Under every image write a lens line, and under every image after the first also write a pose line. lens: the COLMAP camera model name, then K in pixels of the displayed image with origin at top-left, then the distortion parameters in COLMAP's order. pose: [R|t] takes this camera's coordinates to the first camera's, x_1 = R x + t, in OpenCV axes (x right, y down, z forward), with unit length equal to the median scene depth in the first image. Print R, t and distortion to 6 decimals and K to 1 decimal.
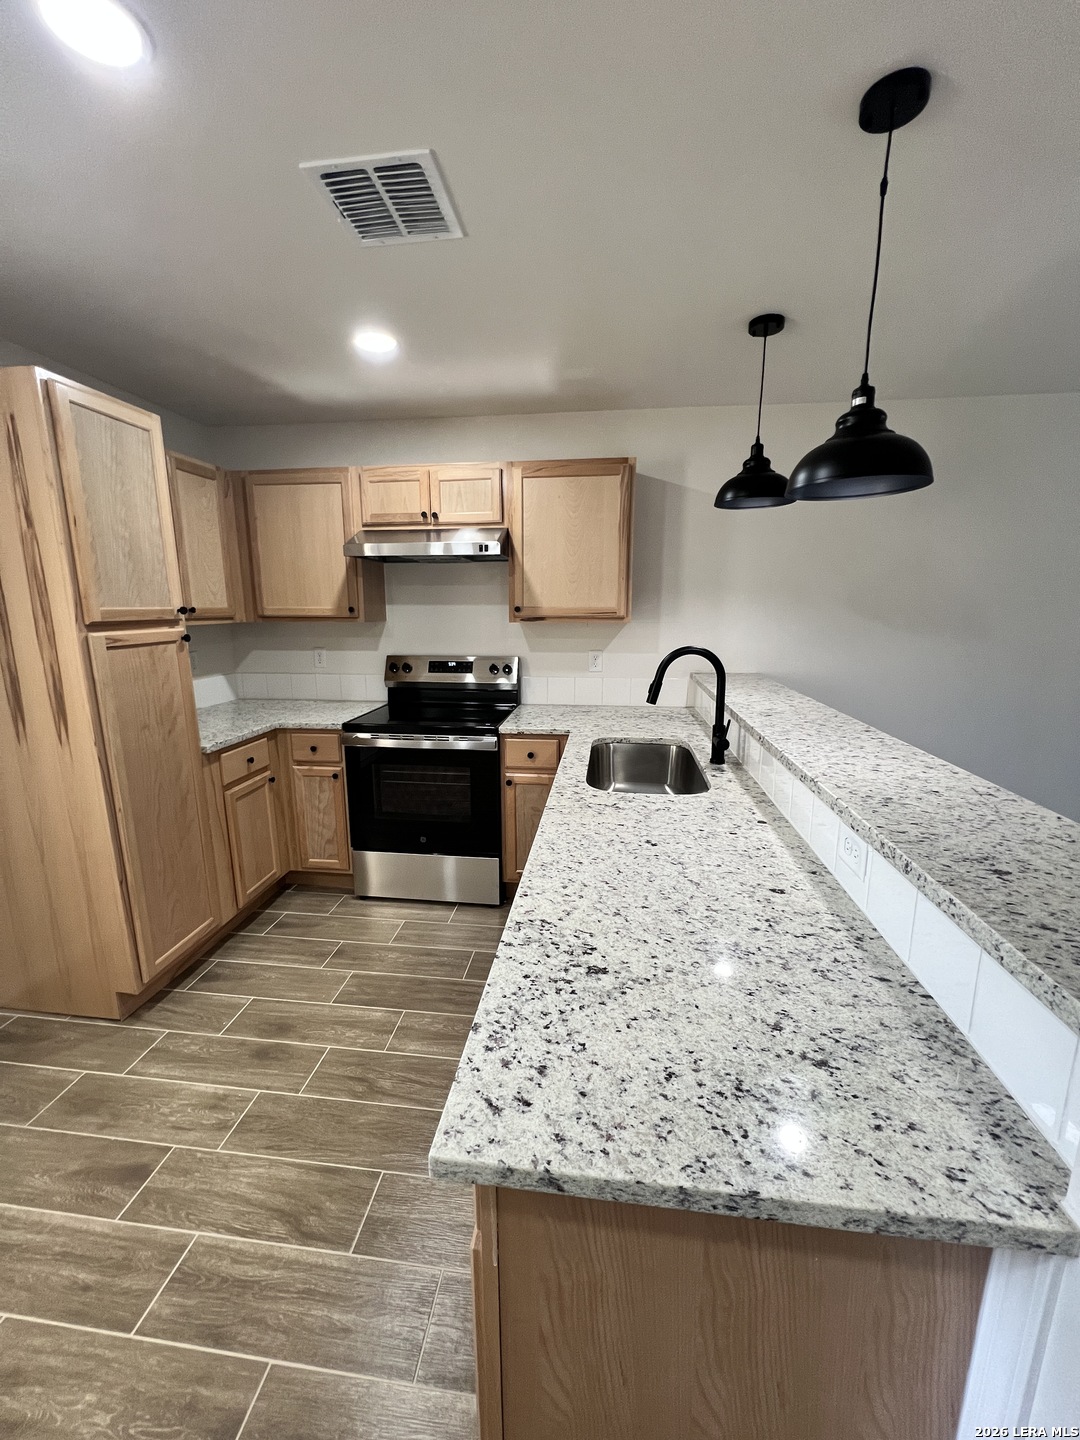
lens RADIAL K [[578.6, 0, 540.0], [0, 578.6, 720.0], [0, 0, 1]] dist [-0.000909, 0.000348]
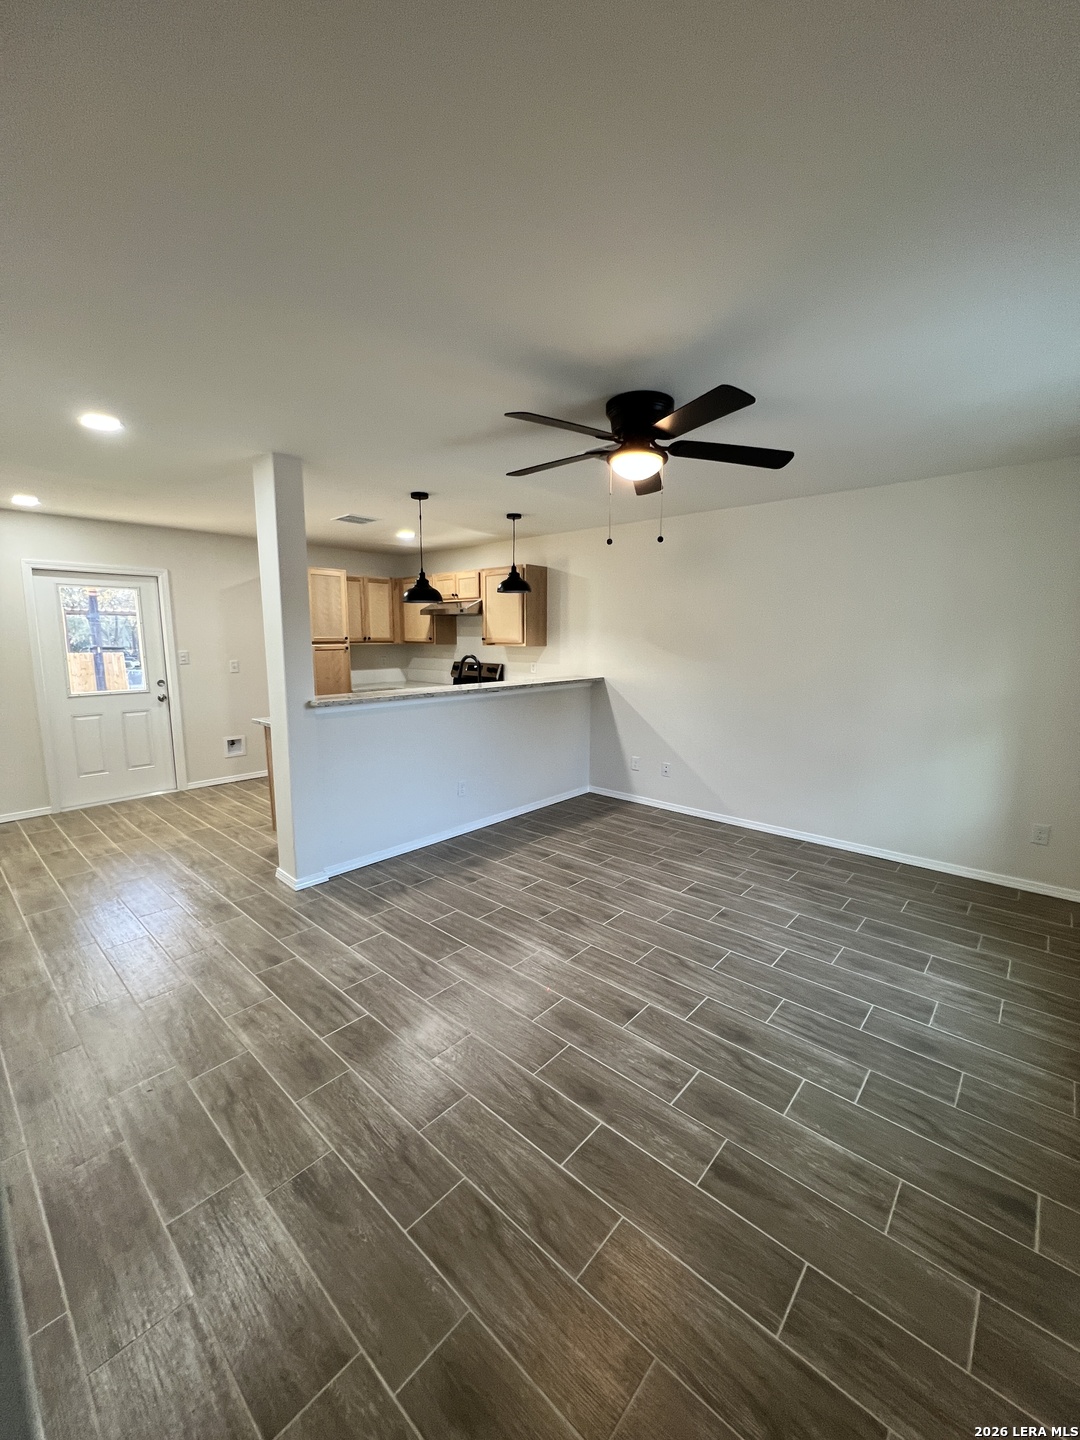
lens RADIAL K [[578.6, 0, 540.0], [0, 578.6, 720.0], [0, 0, 1]] dist [-0.000909, 0.000348]
pose [[0.816552, 0.085245, -0.570944, 1.416299], [-0.115835, 0.993116, -0.017387, 0.112012], [0.565531, 0.080333, 0.820805, -0.573161]]
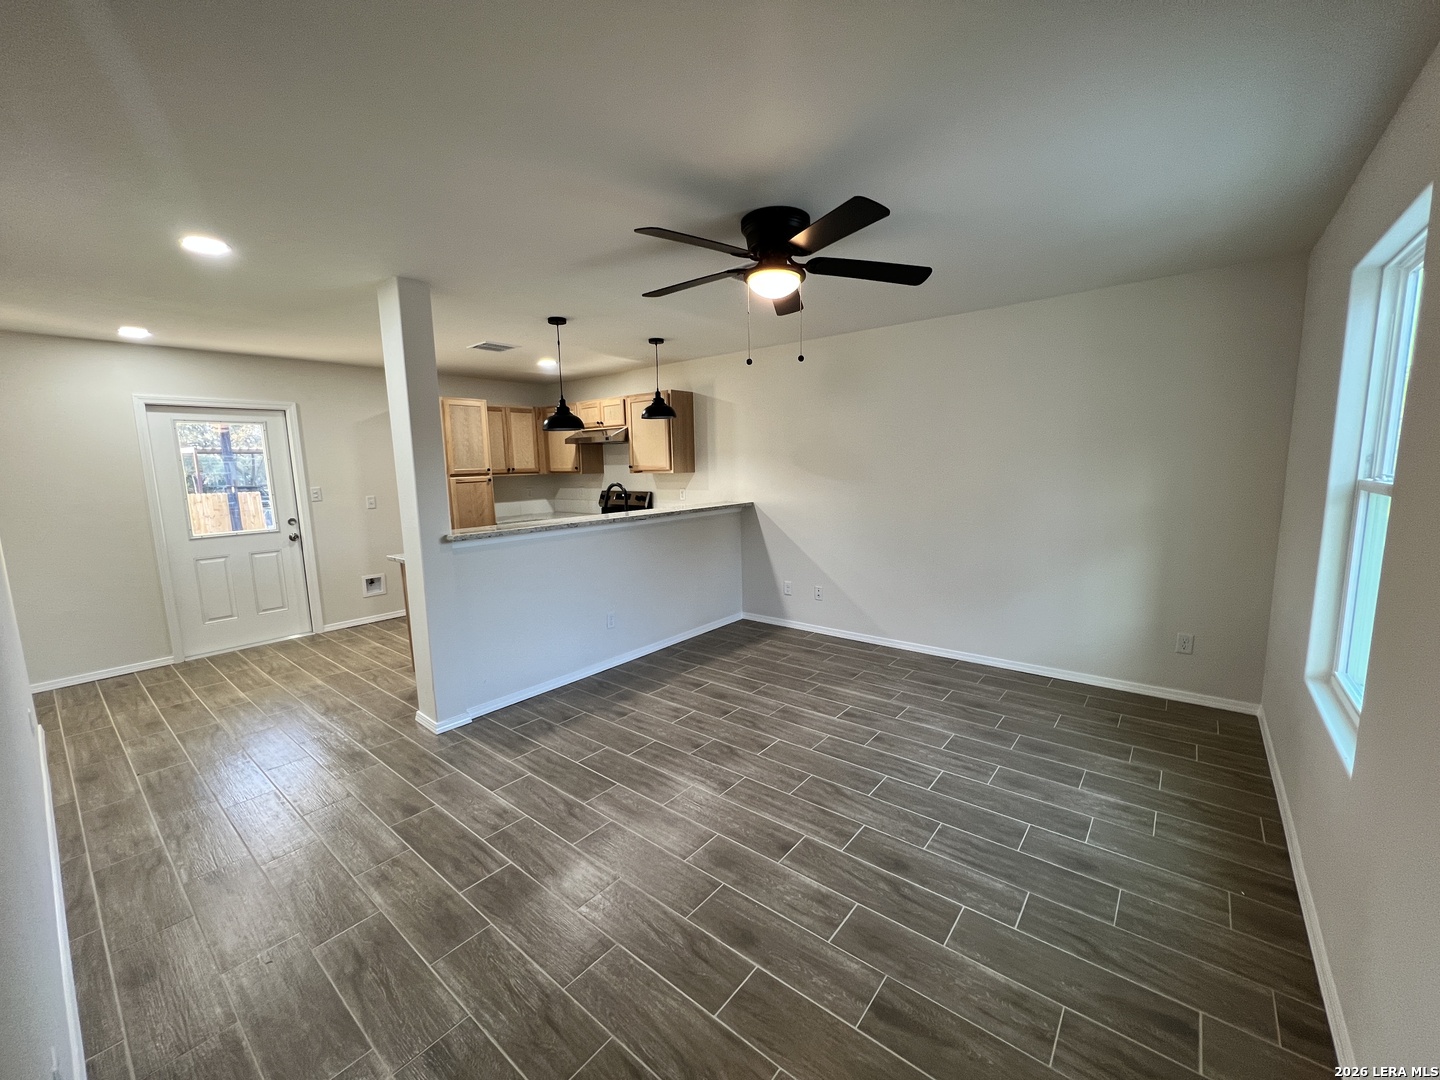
lens RADIAL K [[578.6, 0, 722.2], [0, 578.6, 543.3], [0, 0, 1]] dist [-0.000909, 0.000348]
pose [[0.844042, 0.054583, -0.533491, 1.415106], [-0.082624, 0.996165, -0.028799, 0.110686], [0.529873, 0.068387, 0.845315, -0.538462]]
